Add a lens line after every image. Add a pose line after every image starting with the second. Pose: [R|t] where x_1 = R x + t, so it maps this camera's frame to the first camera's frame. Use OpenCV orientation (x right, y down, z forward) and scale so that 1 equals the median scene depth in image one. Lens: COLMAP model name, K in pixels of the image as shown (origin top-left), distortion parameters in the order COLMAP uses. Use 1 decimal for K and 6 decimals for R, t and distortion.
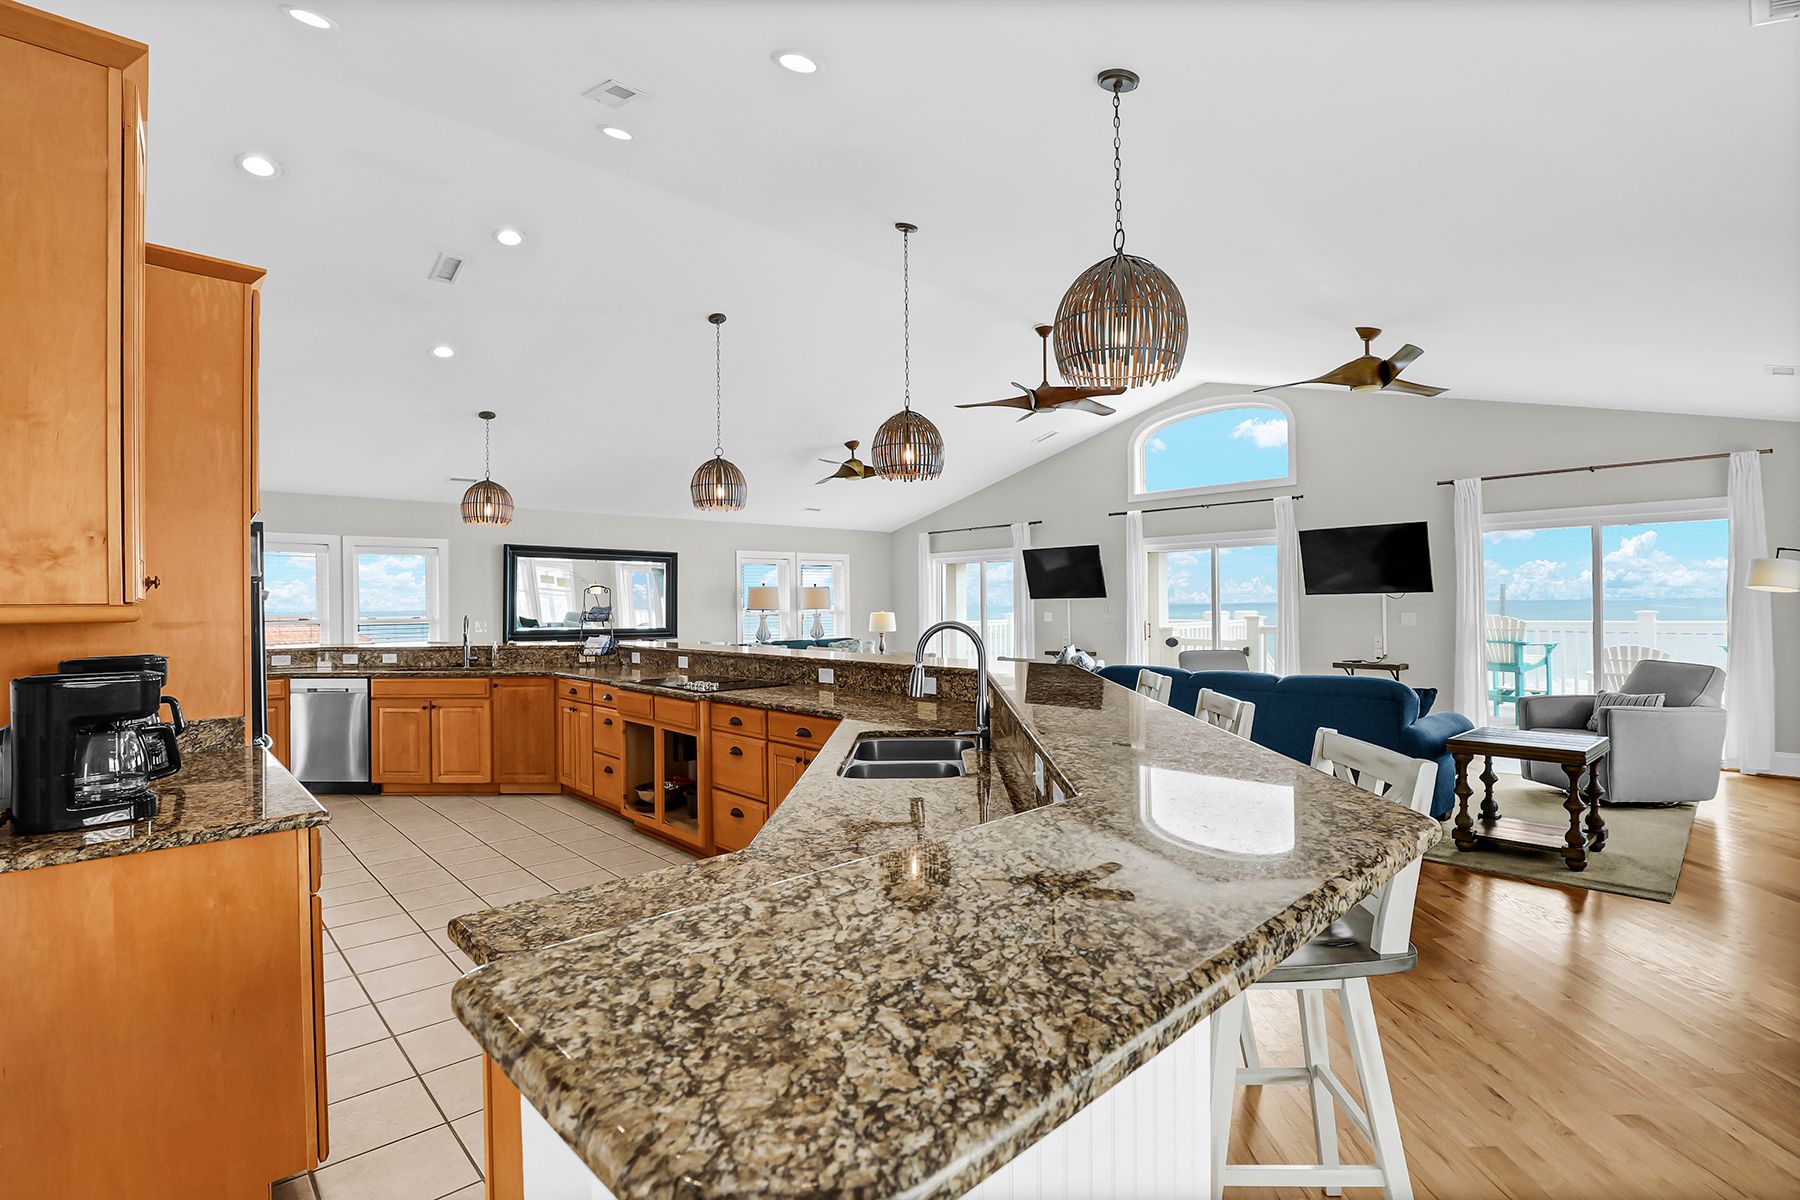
lens RADIAL K [[839.6, 0, 912.8], [0, 839.6, 629.2], [0, 0, 1]] dist [-0.047448, 0.020203]
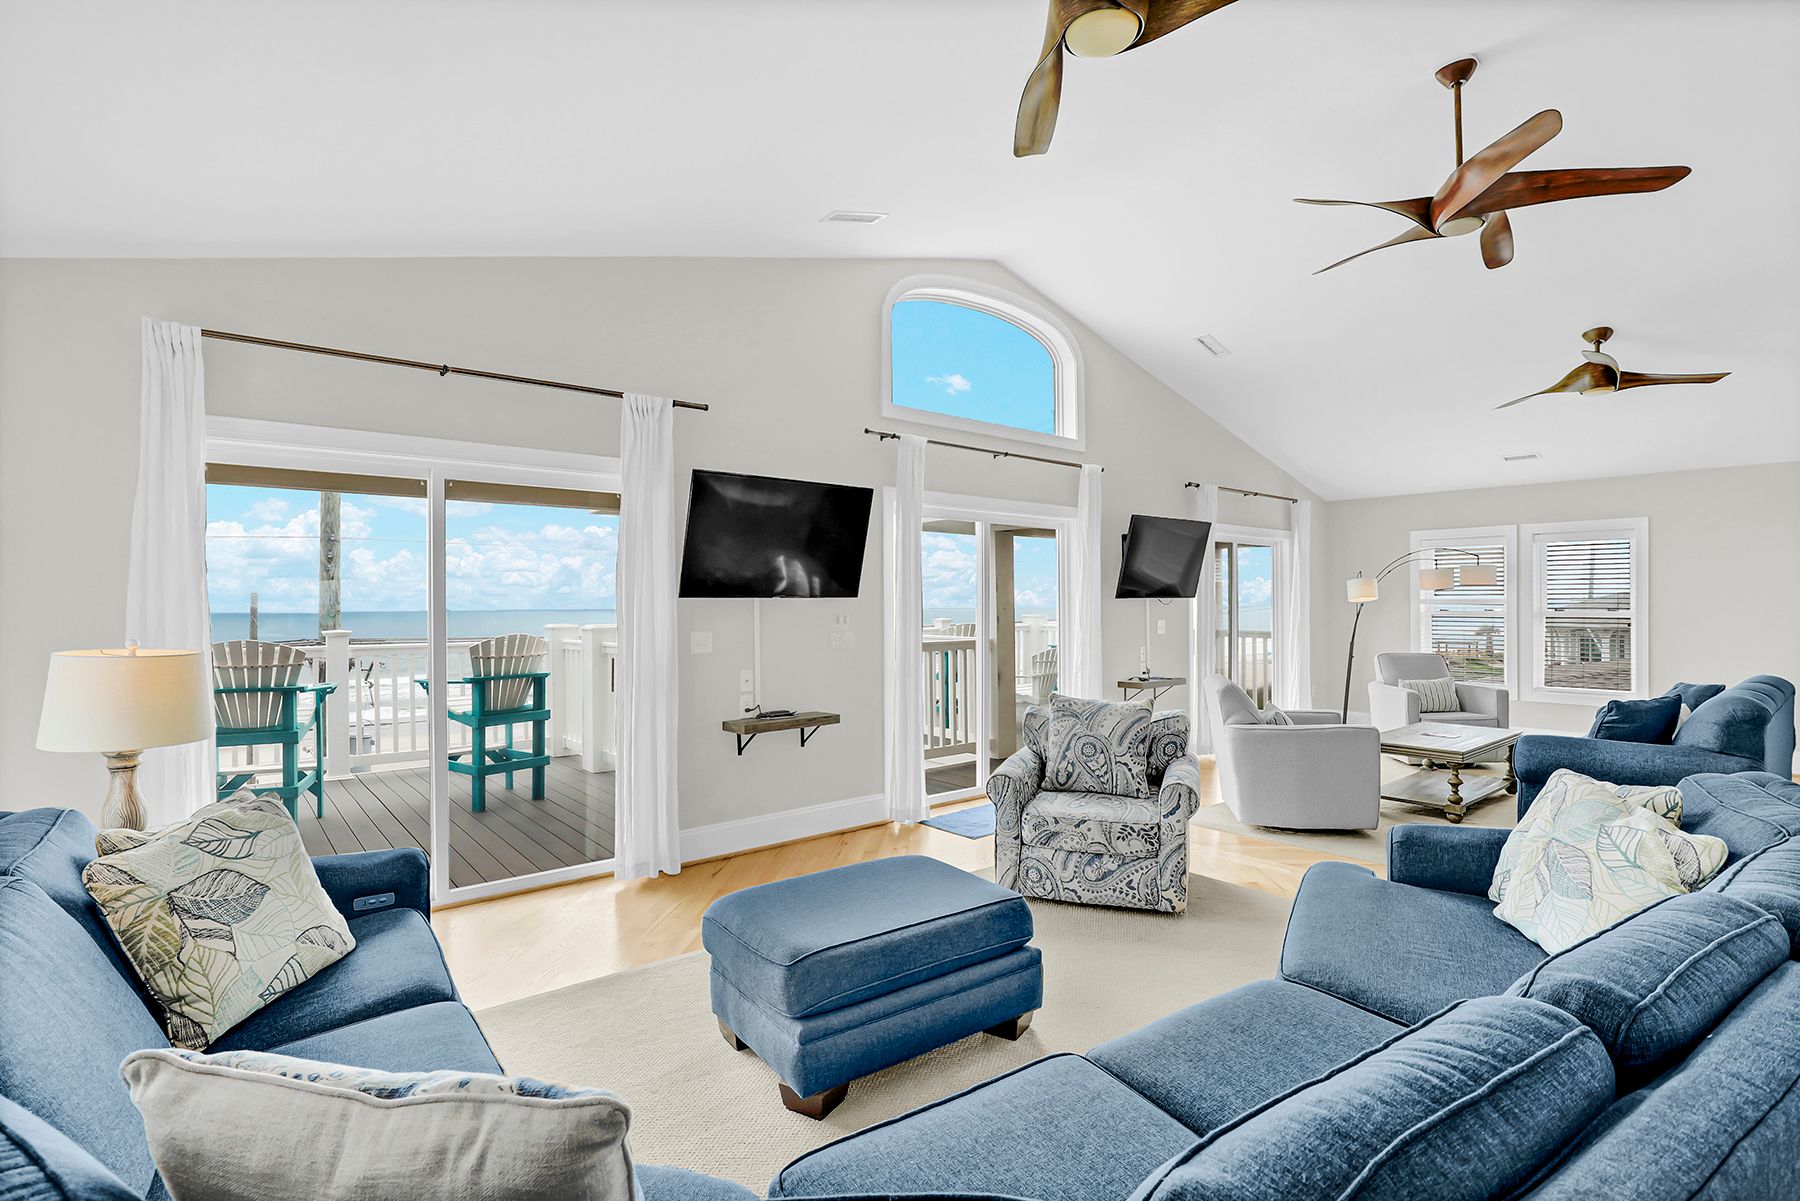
lens RADIAL K [[847.3, 0, 910.6], [0, 847.3, 601.6], [0, 0, 1]] dist [-0.023857, -0.000051]
pose [[0.062949, 0.015957, 0.997889, -0.308511], [0.035018, 0.999221, -0.018187, -0.029456], [-0.997402, 0.036089, 0.062341, 1.099096]]
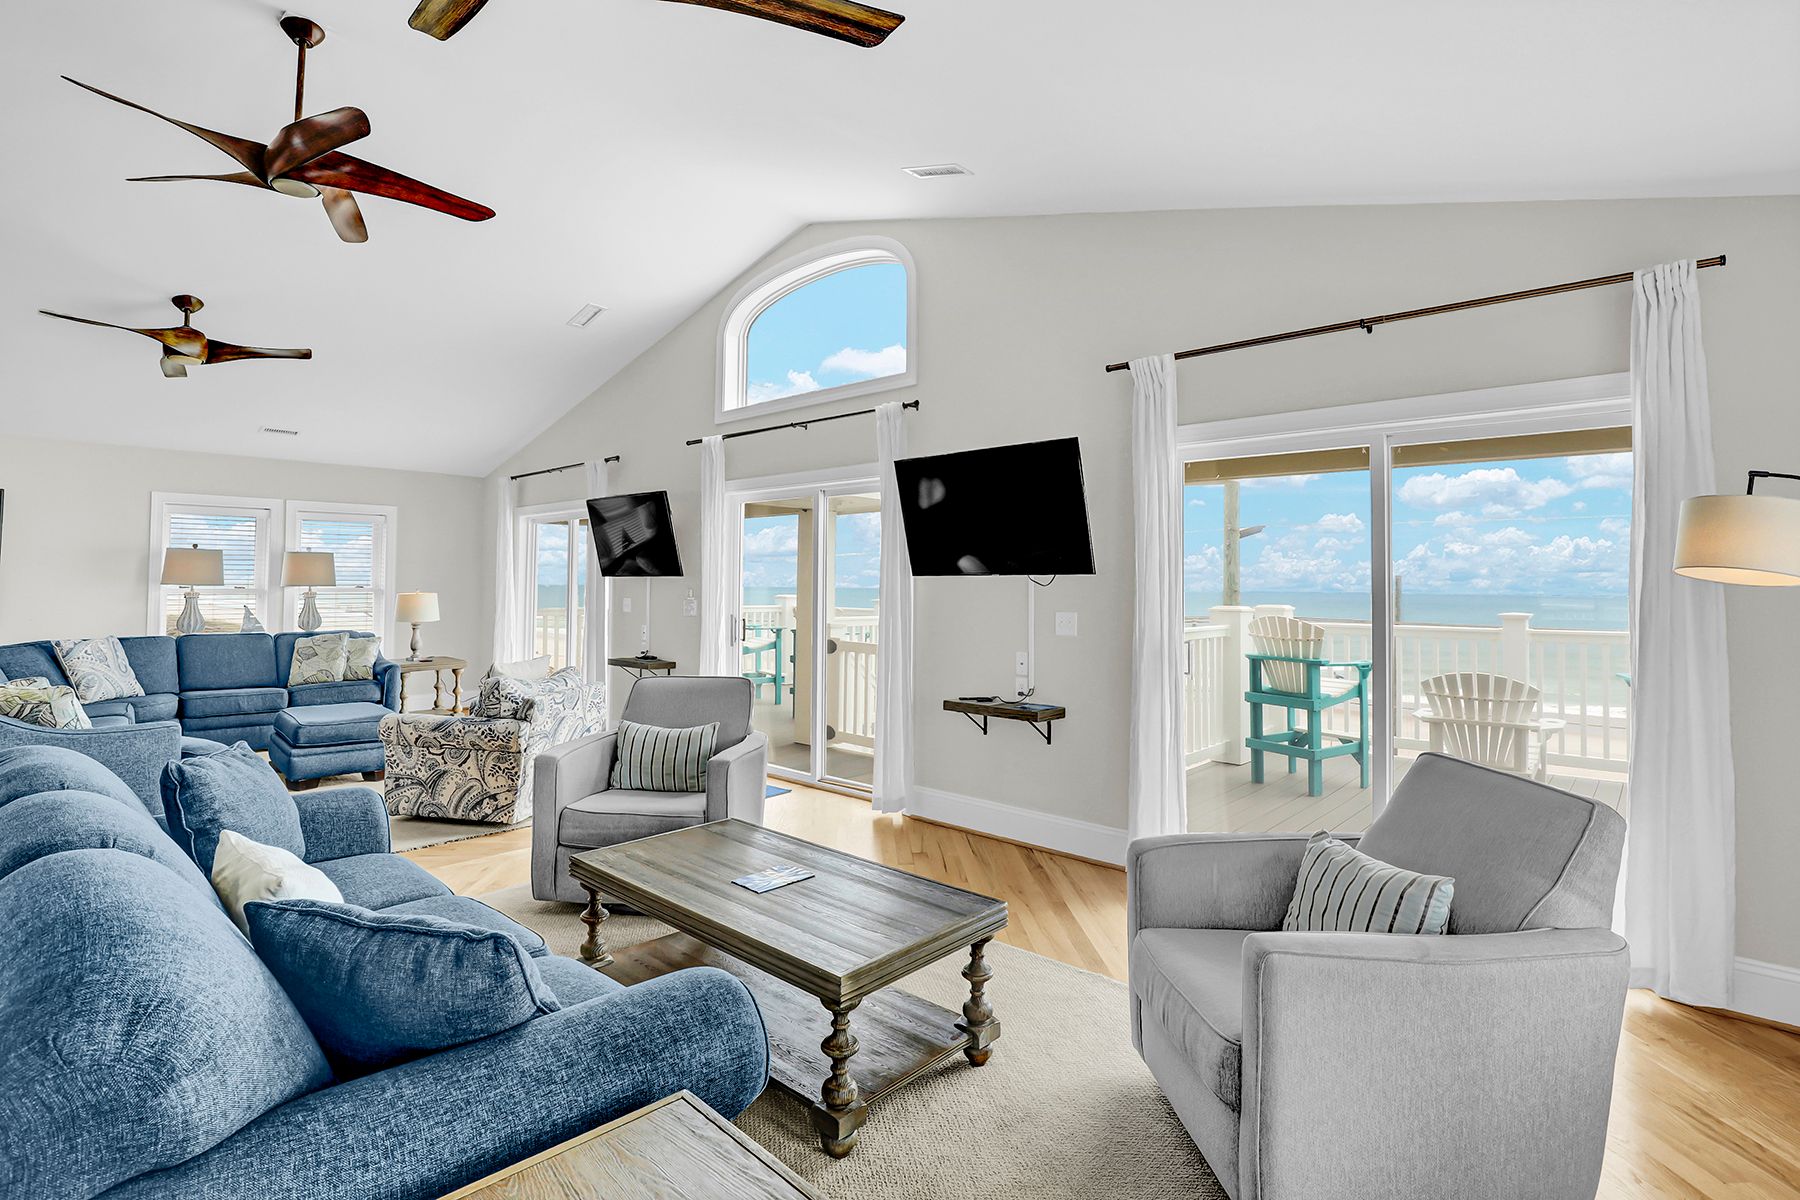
lens RADIAL K [[872.9, 0, 889.9], [0, 872.9, 564.6], [0, 0, 1]] dist [-0.002629, -0.000245]
pose [[0.998112, 0.015604, 0.059406, 0.405004], [-0.012884, 0.998863, -0.045906, -0.020687], [-0.060055, 0.045054, 0.997178, 0.396232]]
